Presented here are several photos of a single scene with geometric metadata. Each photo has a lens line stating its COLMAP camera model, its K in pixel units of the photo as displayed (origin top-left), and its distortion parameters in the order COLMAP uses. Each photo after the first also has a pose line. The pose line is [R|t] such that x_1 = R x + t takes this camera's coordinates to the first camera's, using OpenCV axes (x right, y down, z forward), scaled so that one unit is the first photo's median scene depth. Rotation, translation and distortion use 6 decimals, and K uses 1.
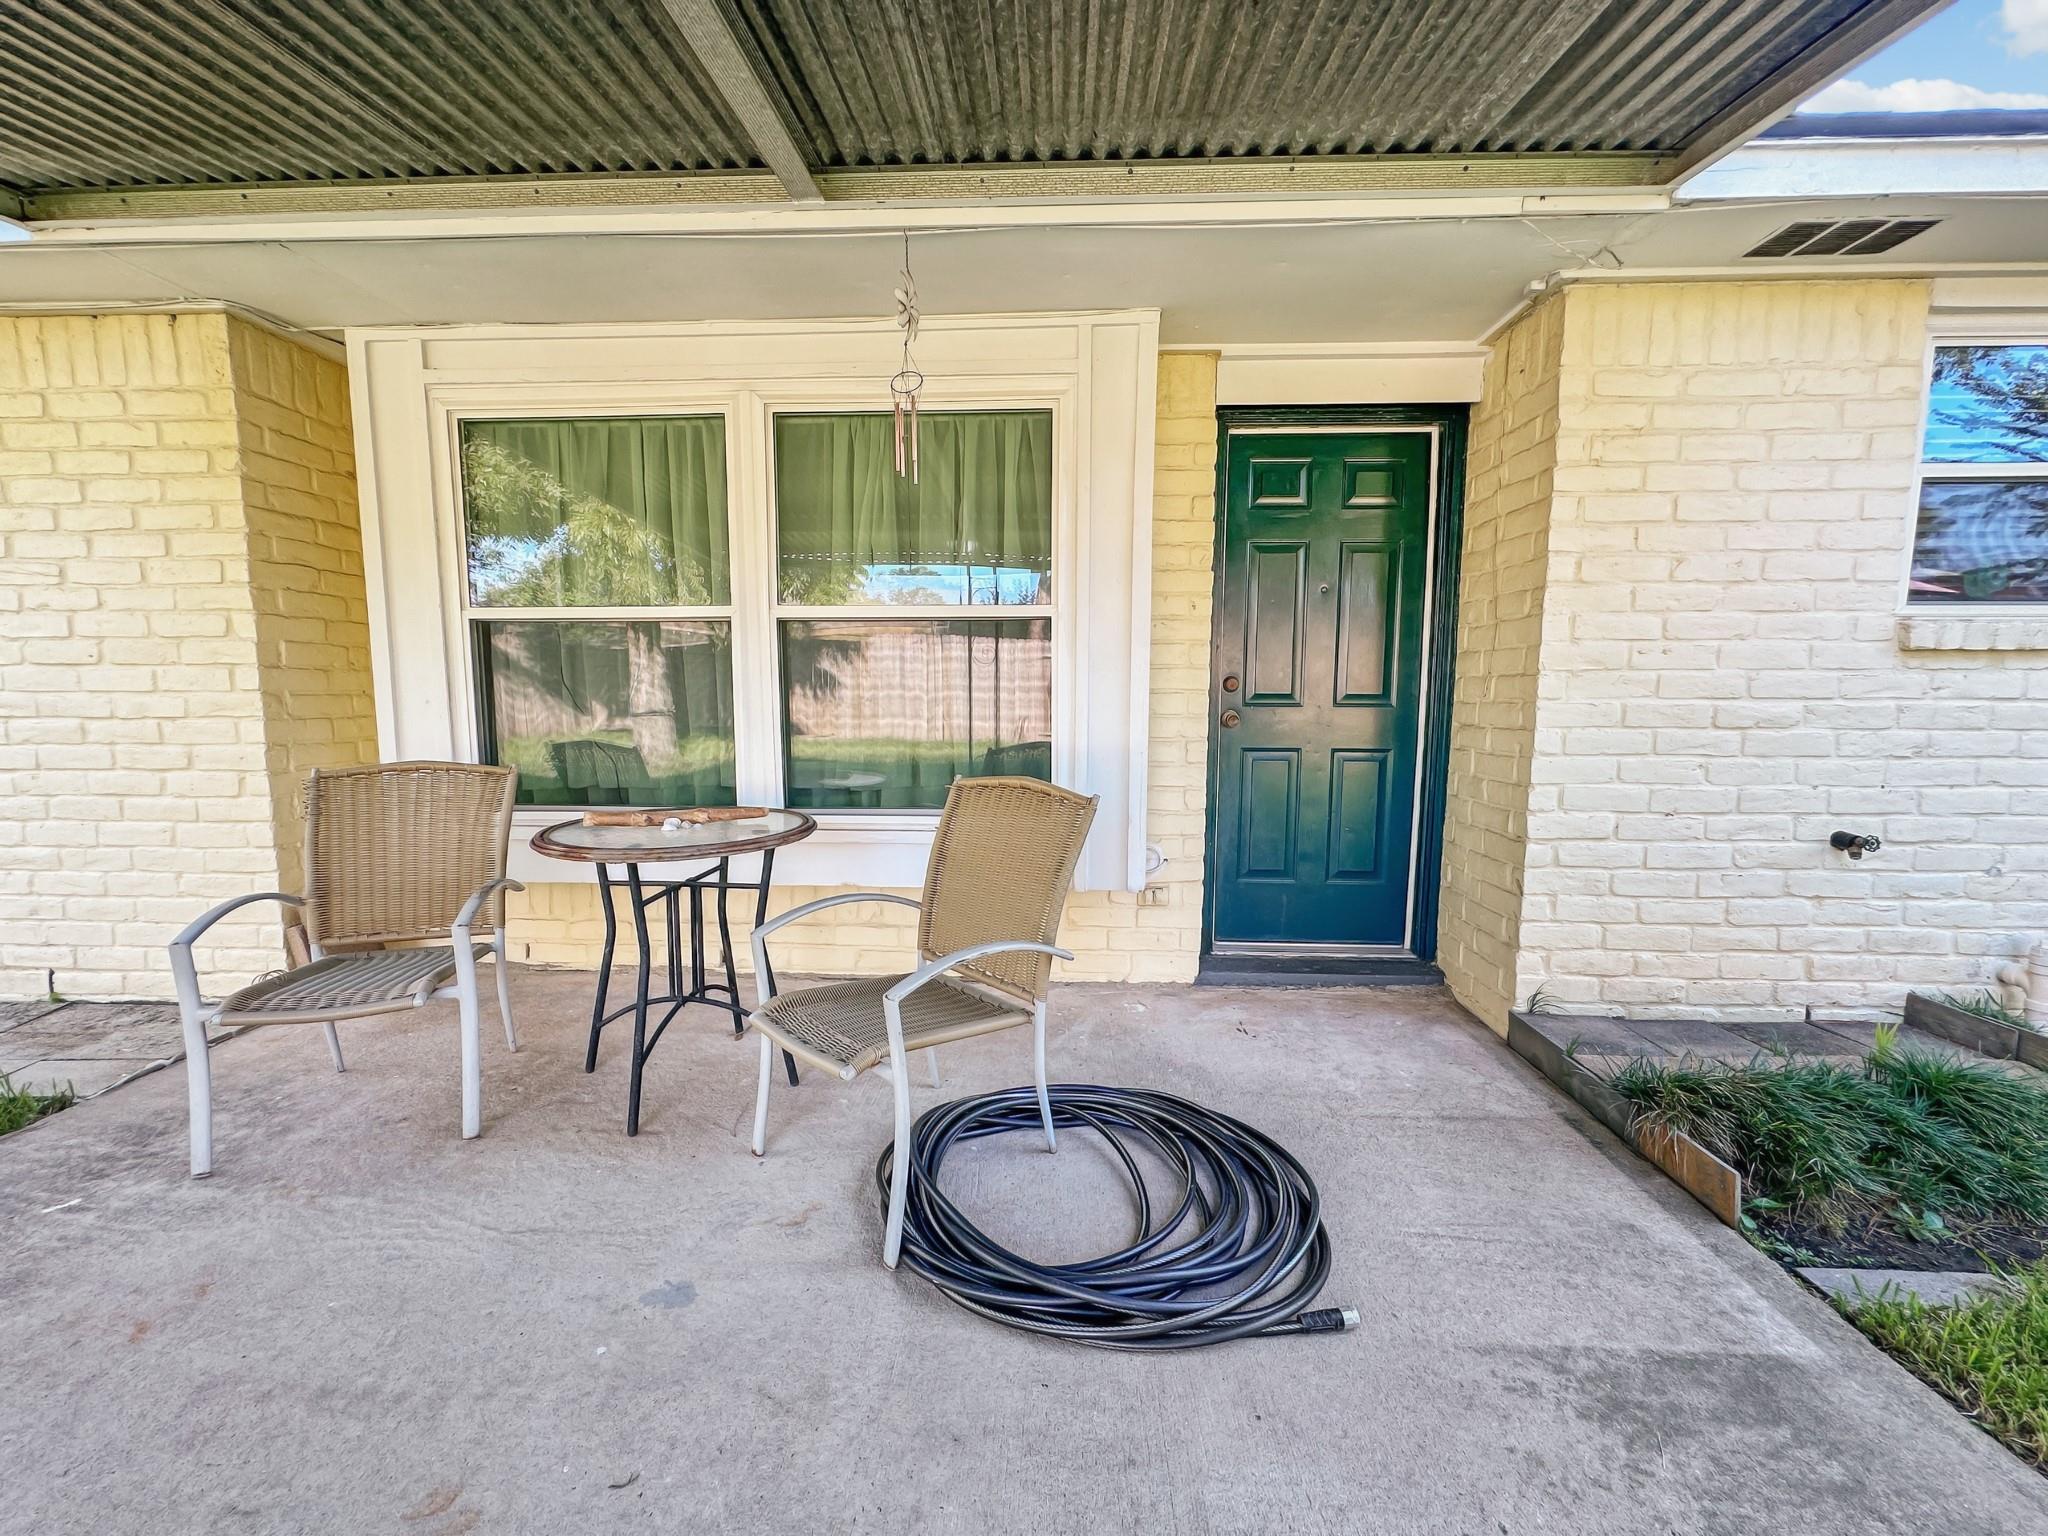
lens RADIAL K [[823.3, 0, 1040.5], [0, 823.3, 756.3], [0, 0, 1]] dist [-0.002944, 0.000496]
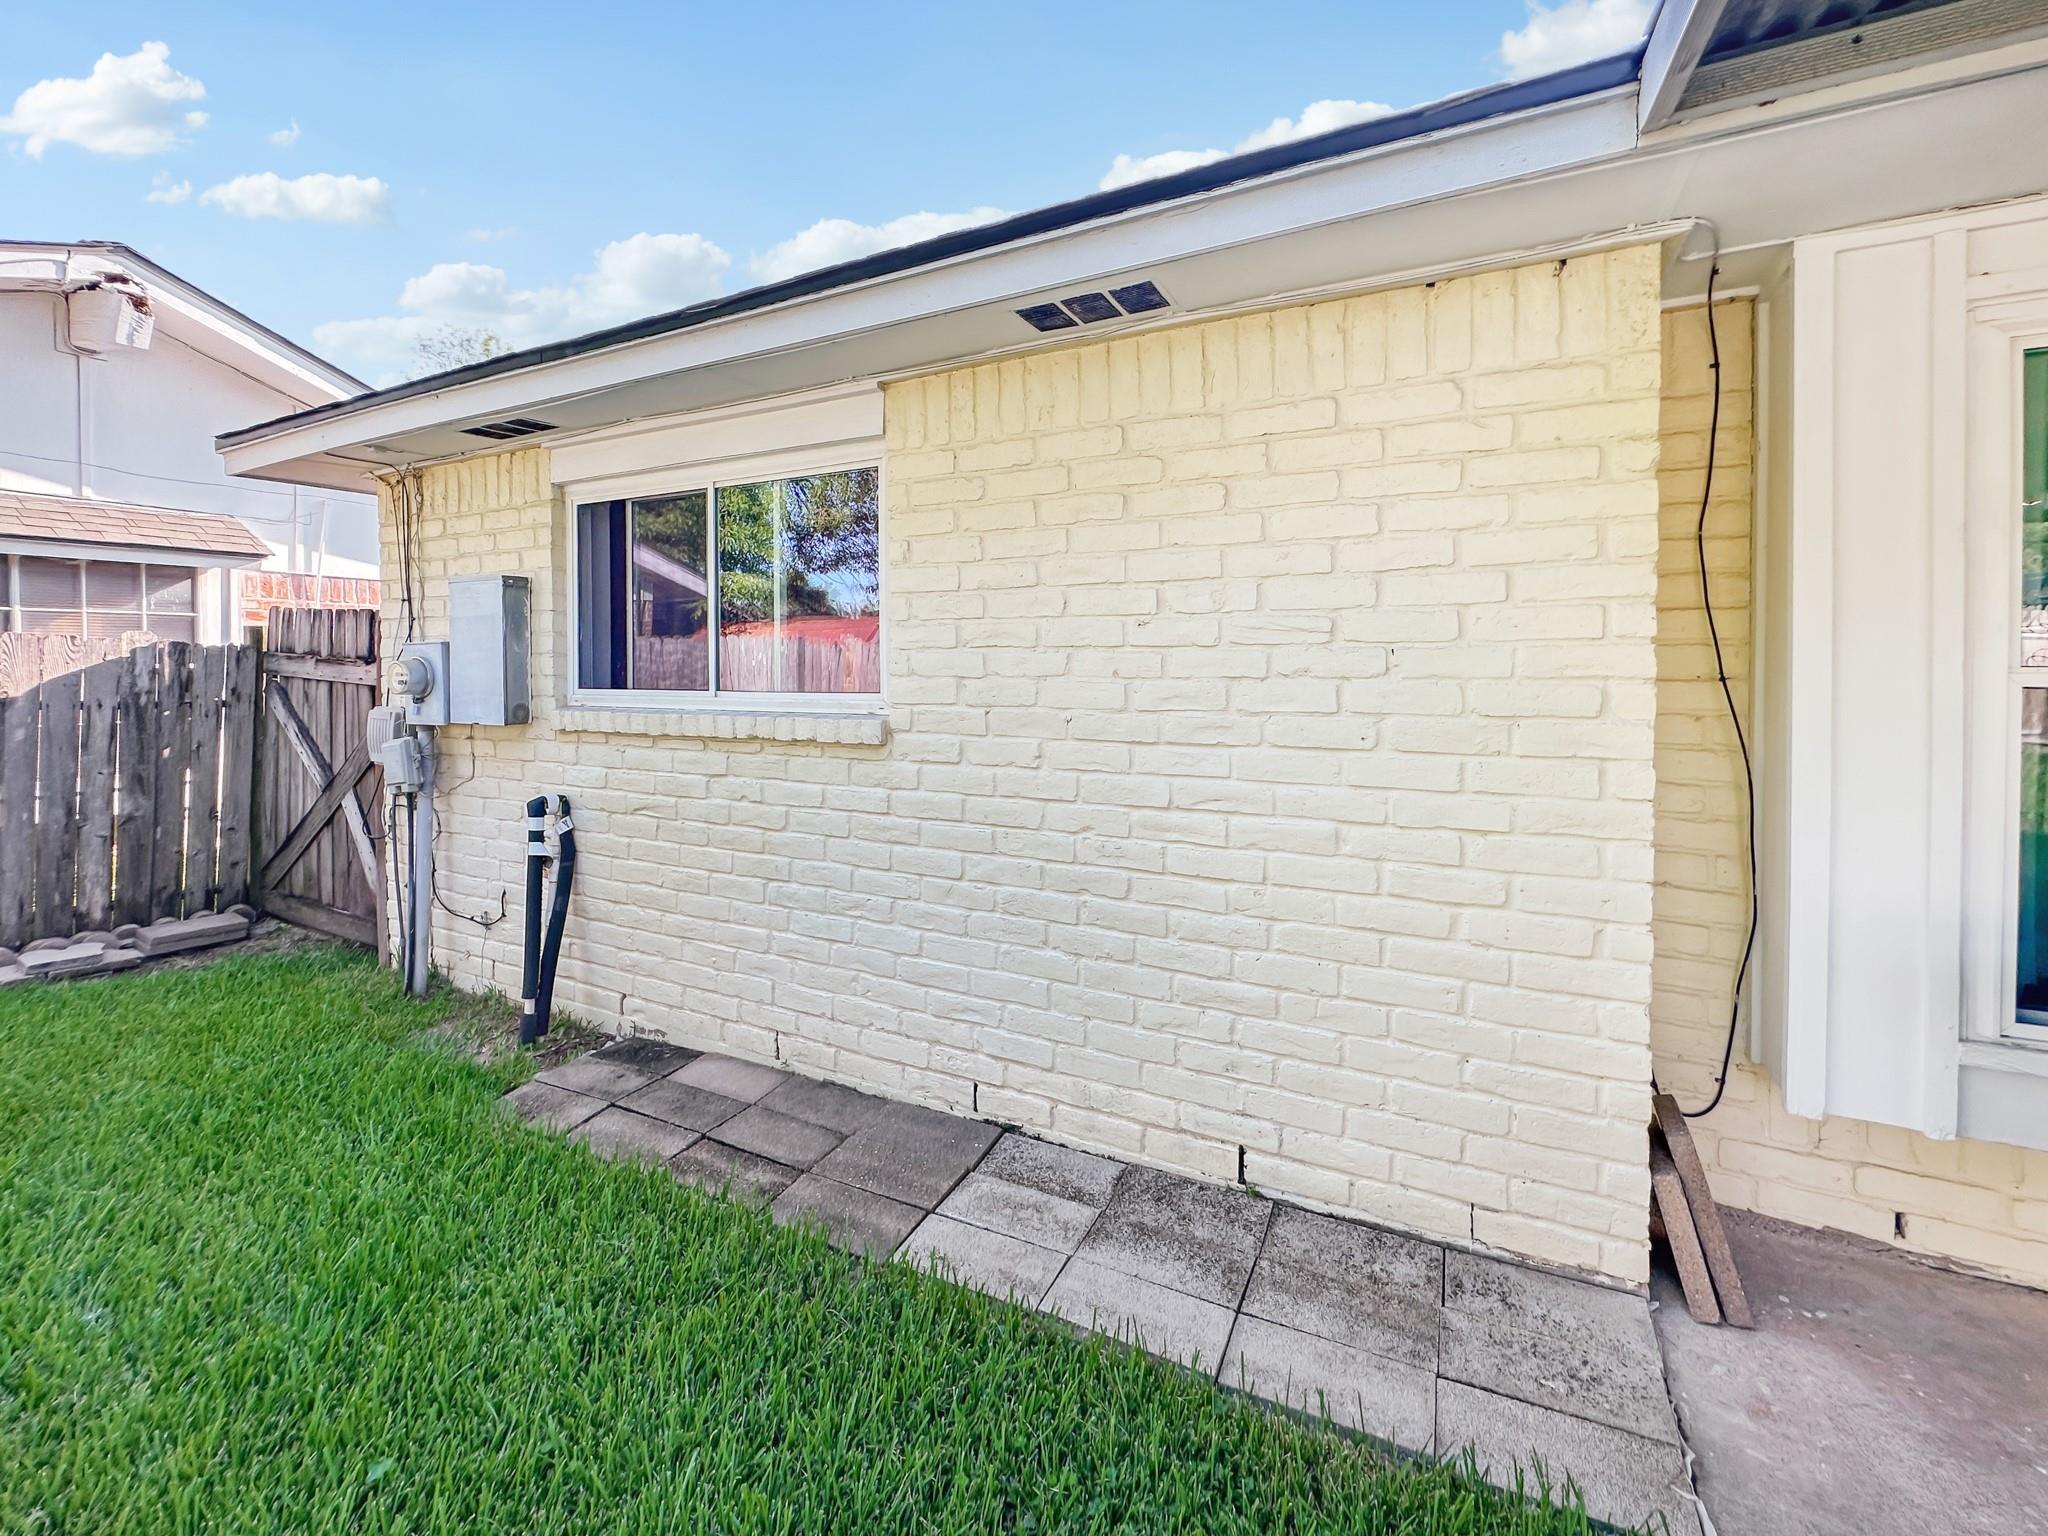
lens RADIAL K [[875.6, 0, 1032.3], [0, 875.6, 643.2], [0, 0, 1]] dist [-0.001951, 0.000413]
pose [[0.910614, -0.016926, -0.412911, -1.134443], [-0.021680, 0.995828, -0.088634, -0.135218], [0.412688, 0.089663, 0.906448, 0.167487]]
